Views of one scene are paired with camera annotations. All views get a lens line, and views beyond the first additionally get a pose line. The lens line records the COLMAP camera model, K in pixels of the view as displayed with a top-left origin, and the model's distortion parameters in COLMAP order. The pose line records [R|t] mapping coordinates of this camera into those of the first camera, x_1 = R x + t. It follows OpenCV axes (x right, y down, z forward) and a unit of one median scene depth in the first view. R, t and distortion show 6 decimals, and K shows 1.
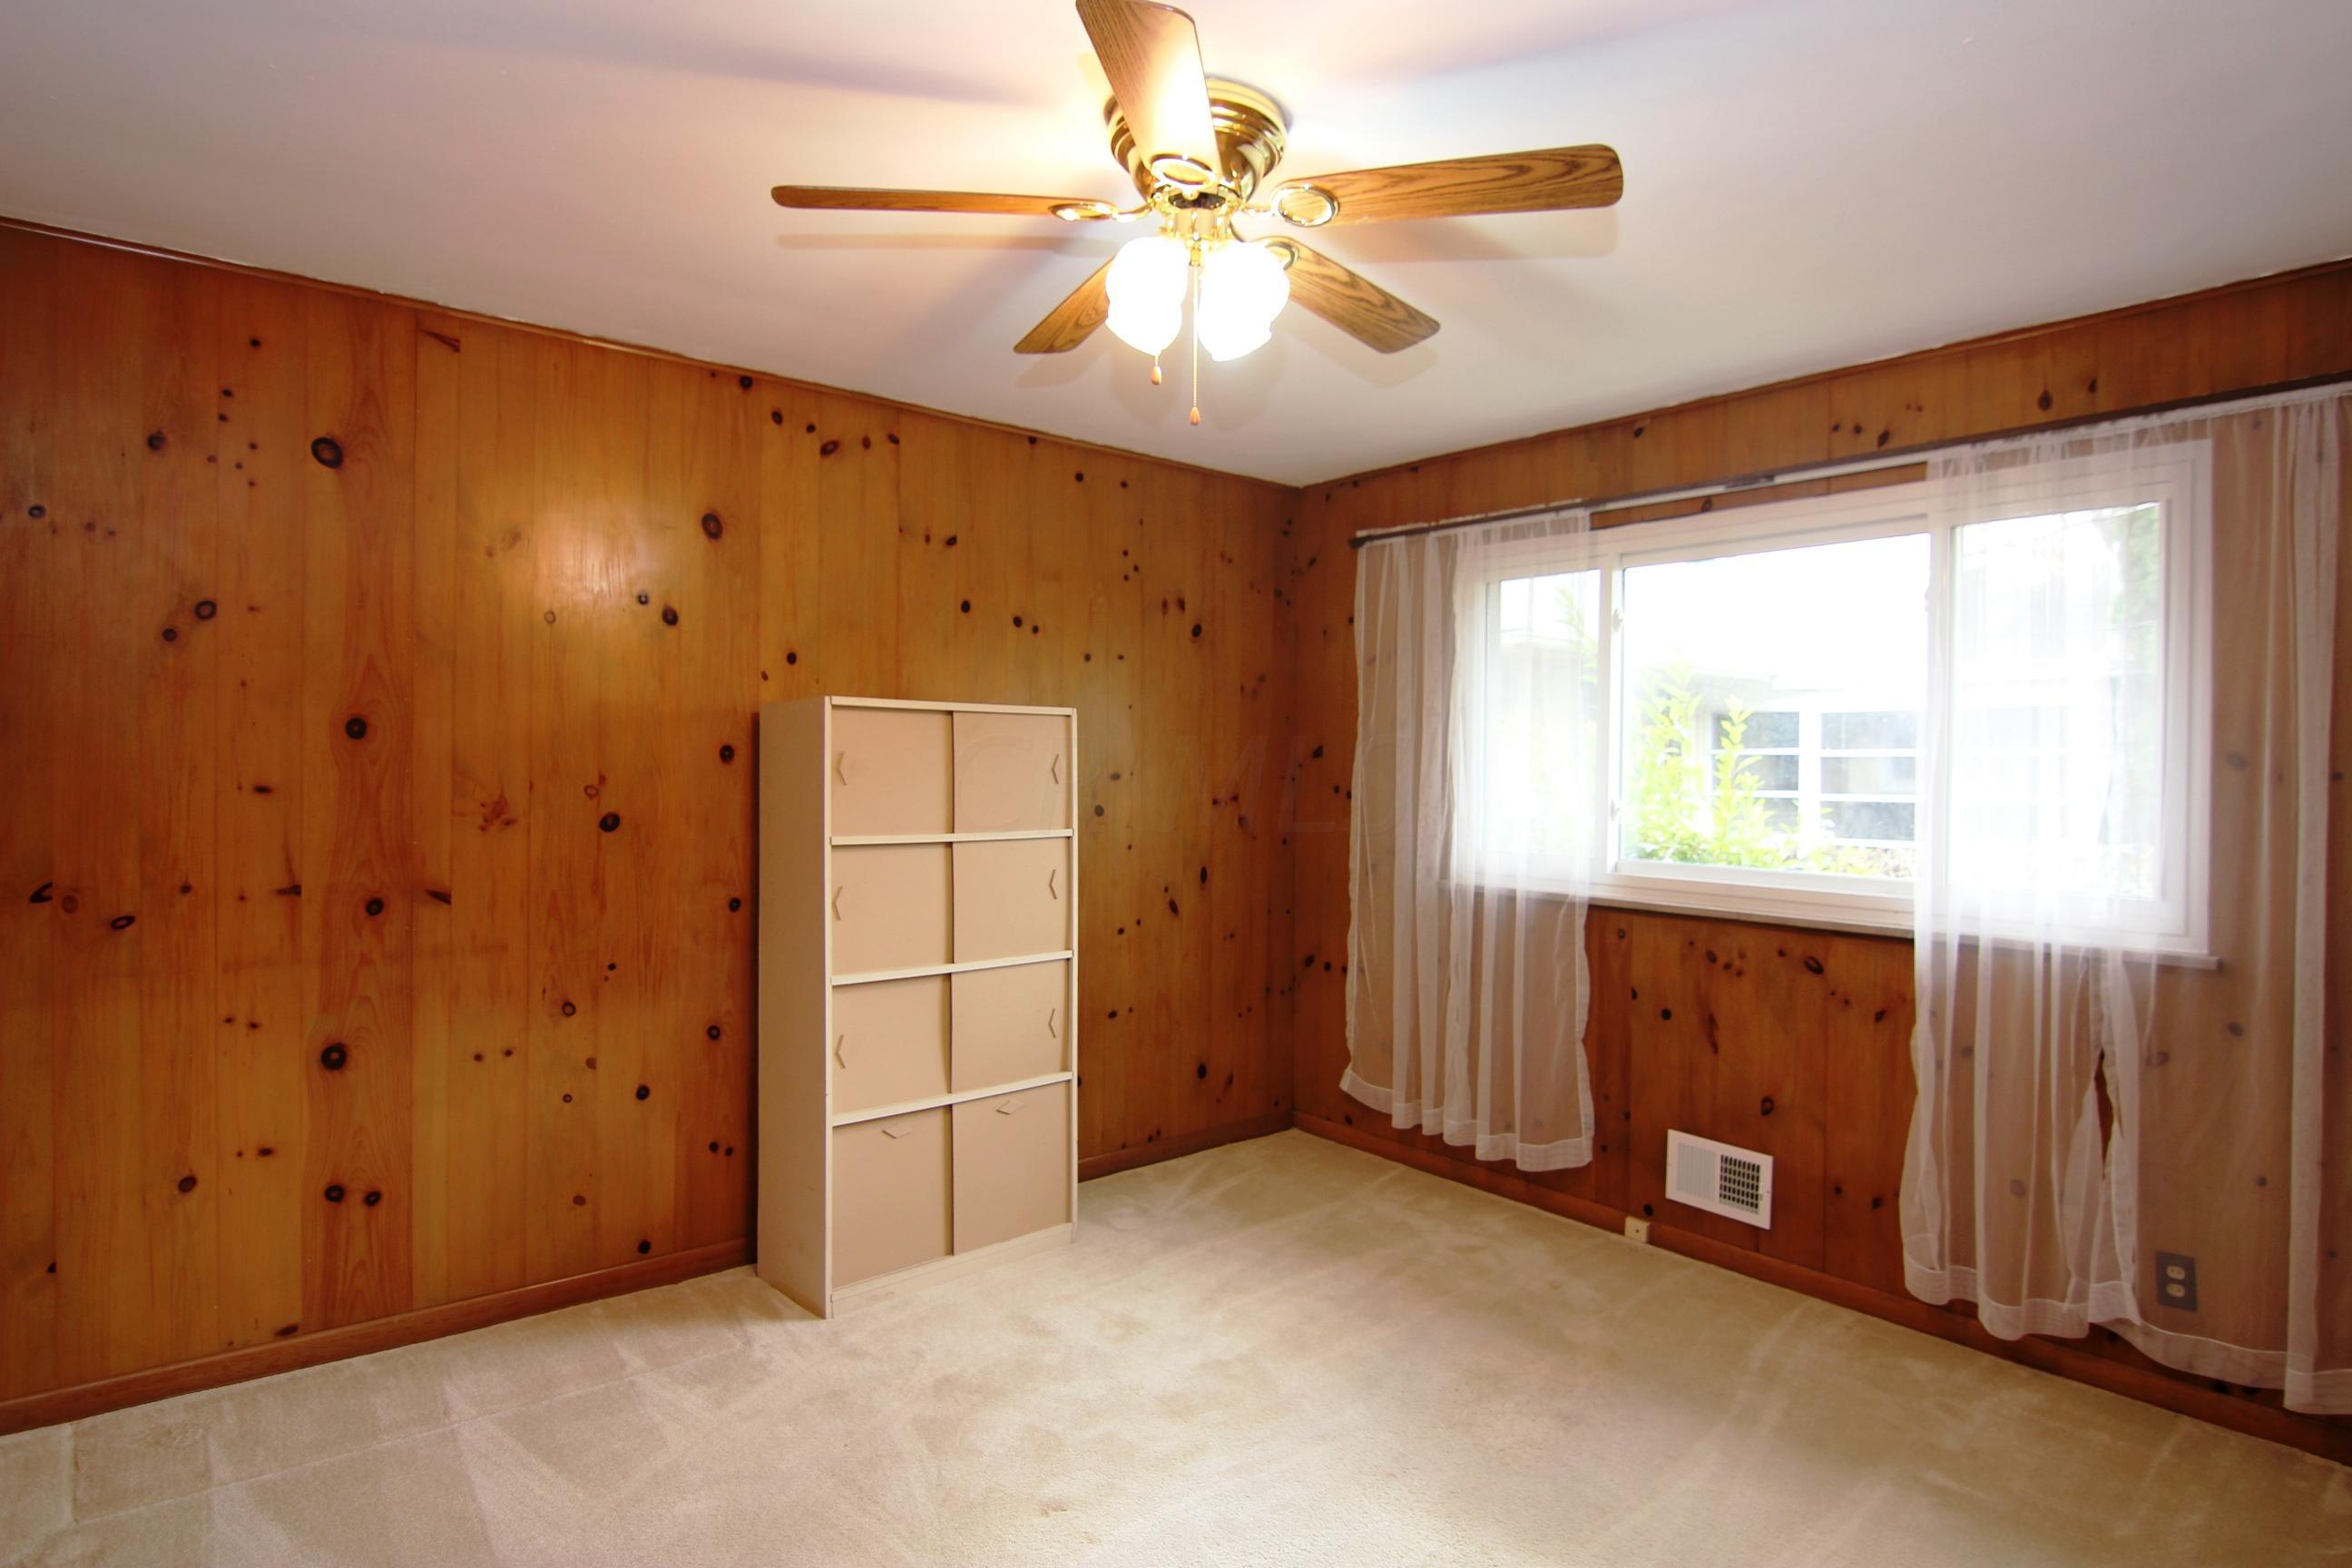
lens RADIAL K [[1316.8, 0, 1186.6], [0, 1316.8, 784.4], [0, 0, 1]] dist [0.001481, -0.000638]
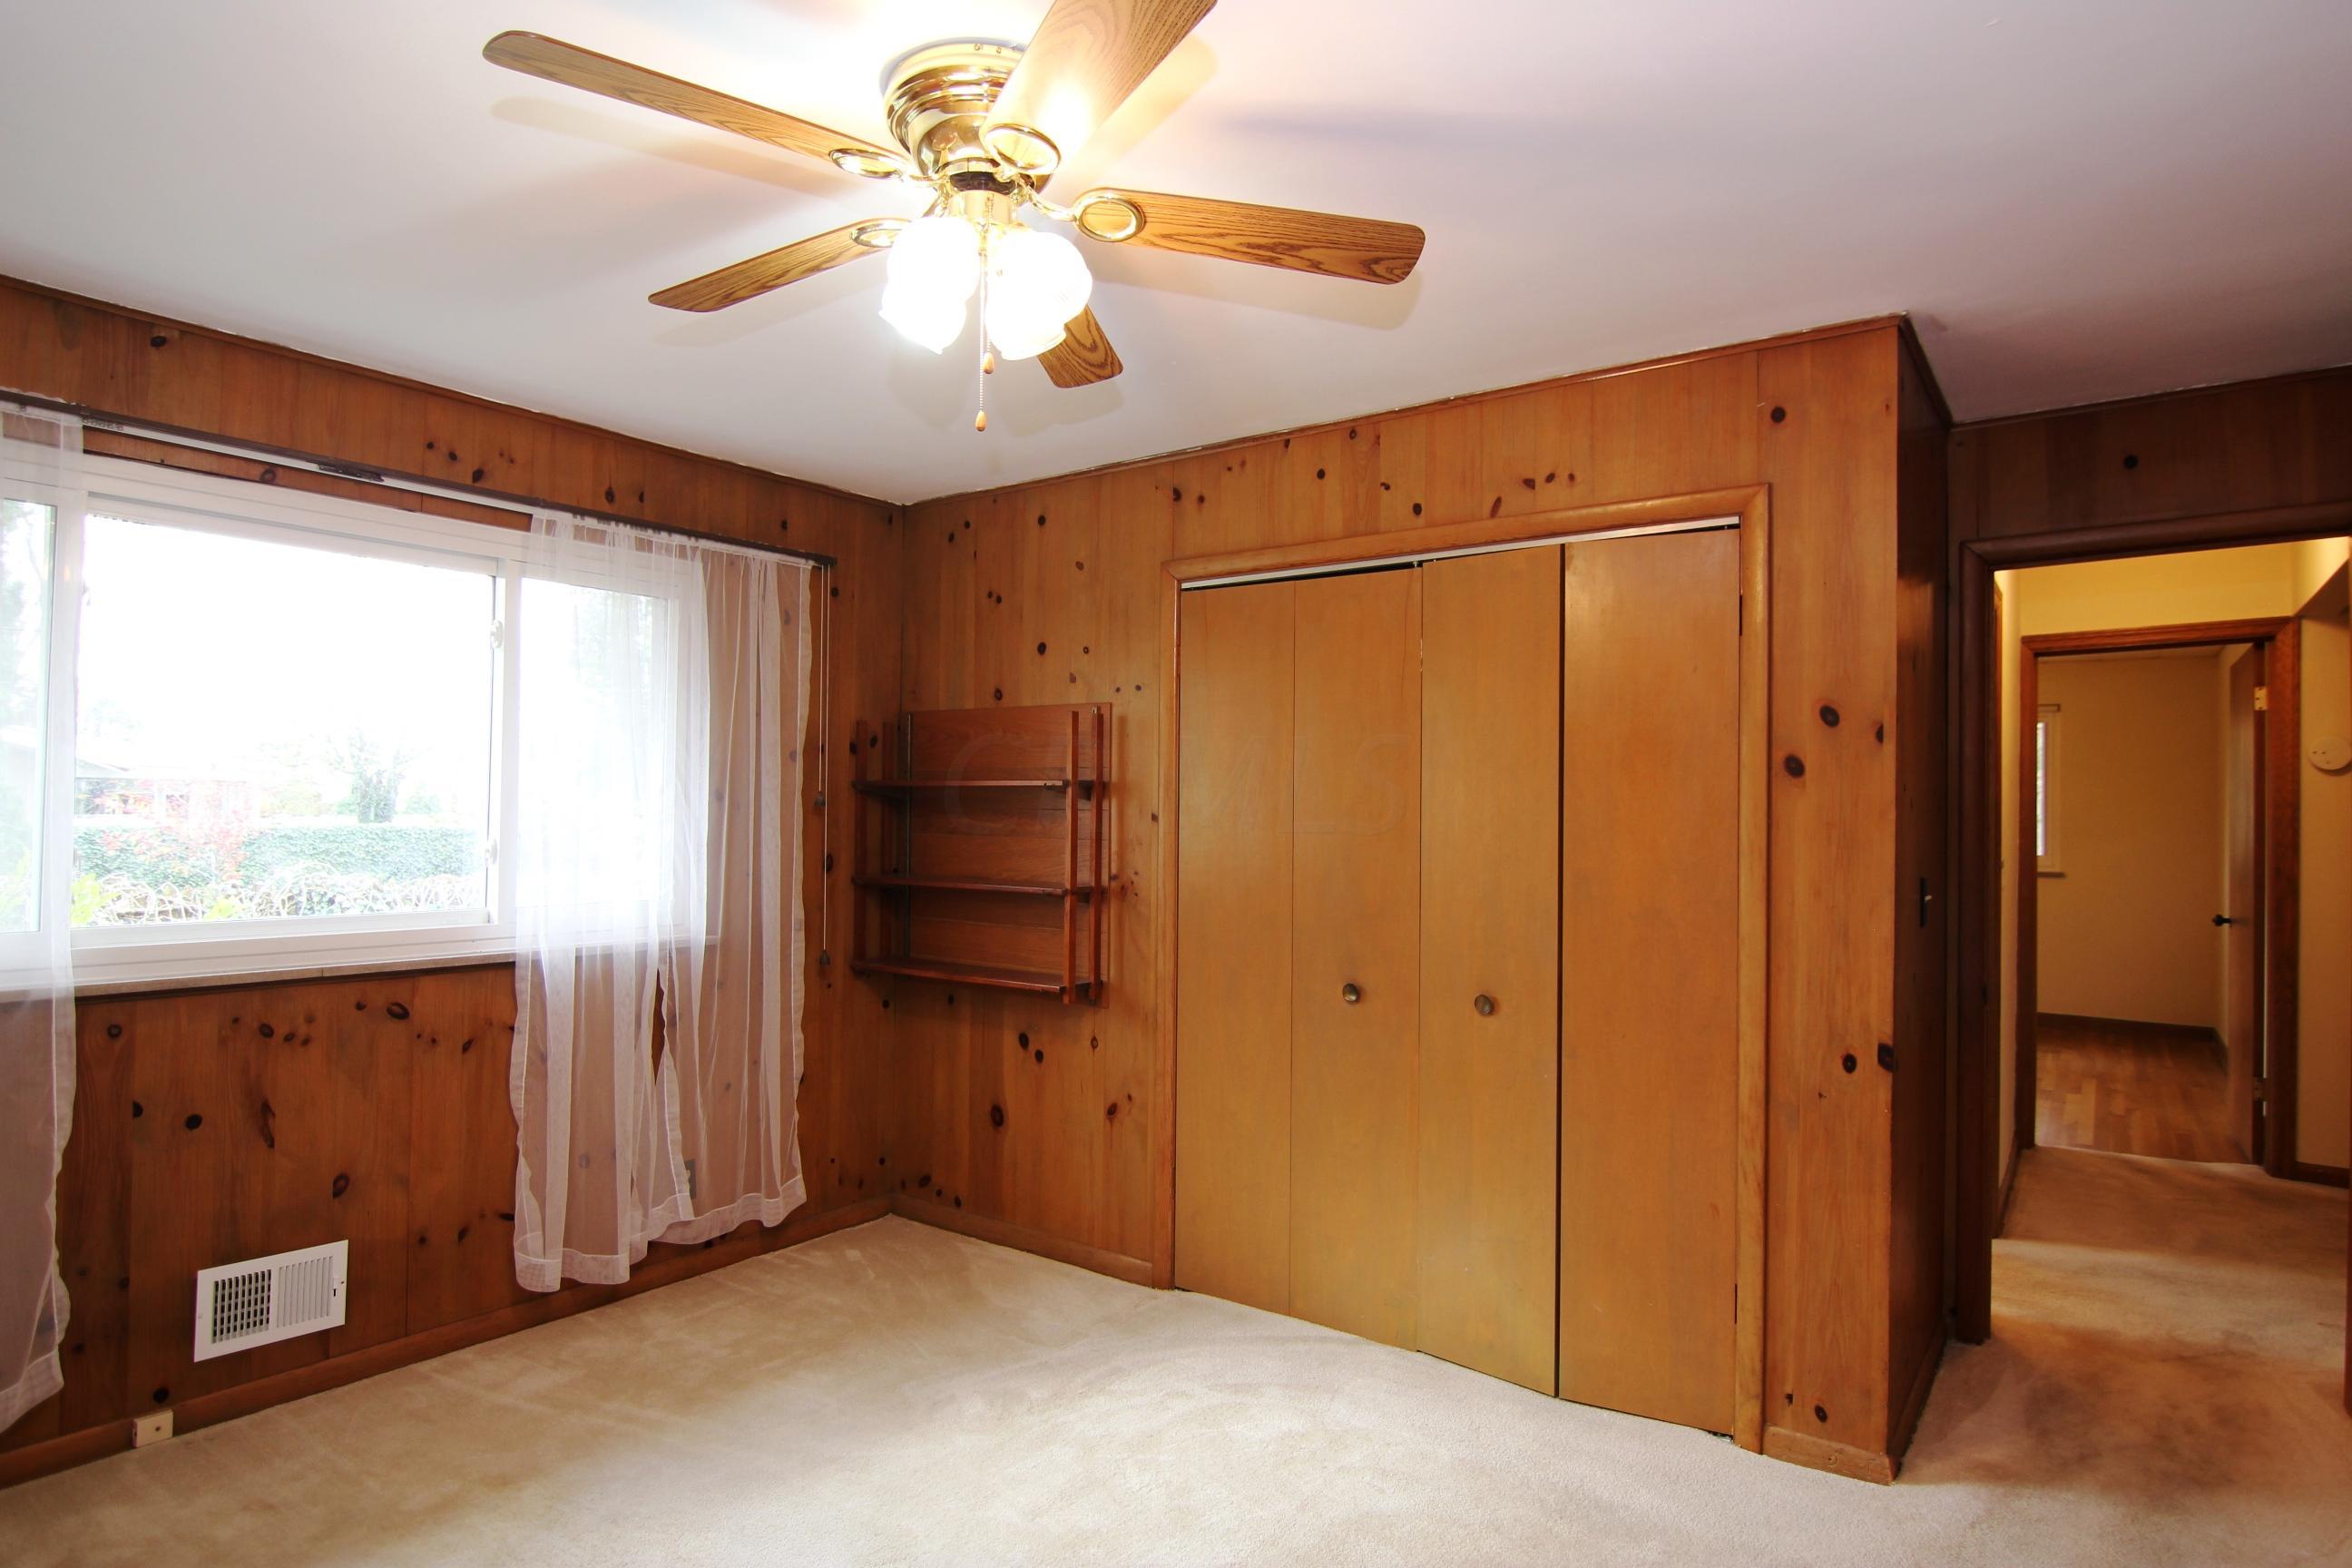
lens RADIAL K [[1316.8, 0, 1186.6], [0, 1316.8, 784.4], [0, 0, 1]] dist [0.001481, -0.000638]
pose [[-0.248615, 0.003943, 0.968594, -0.565546], [-0.002495, 0.999986, -0.004711, -0.020078], [-0.968599, -0.003588, -0.248601, 0.693331]]
